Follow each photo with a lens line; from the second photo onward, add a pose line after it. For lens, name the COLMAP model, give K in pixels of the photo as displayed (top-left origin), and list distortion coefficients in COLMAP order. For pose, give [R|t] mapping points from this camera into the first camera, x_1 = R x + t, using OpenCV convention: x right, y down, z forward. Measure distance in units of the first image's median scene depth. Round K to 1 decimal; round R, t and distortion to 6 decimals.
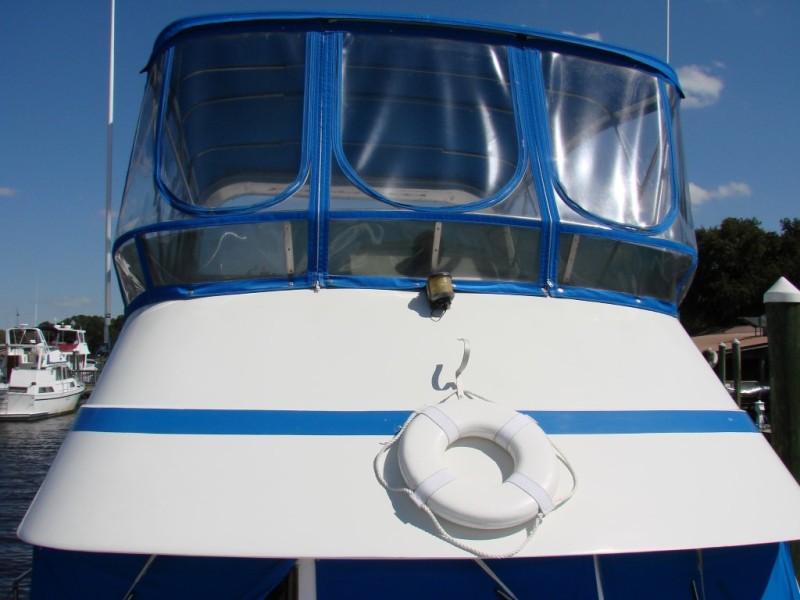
lens RADIAL K [[837.1, 0, 400.0], [0, 837.1, 300.0], [0, 0, 1]] dist [-0.161470, 0.013622]
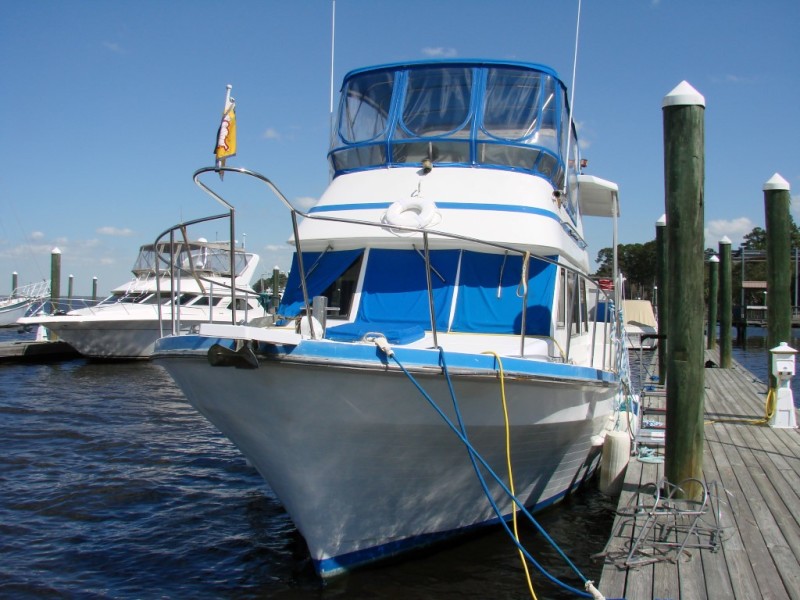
lens RADIAL K [[837.1, 0, 400.0], [0, 837.1, 300.0], [0, 0, 1]] dist [-0.161470, 0.013622]
pose [[0.904761, 0.018895, -0.425501, 1.126754], [0.007825, 0.998109, 0.060962, 0.256534], [0.425848, -0.058486, 0.902902, -1.526432]]
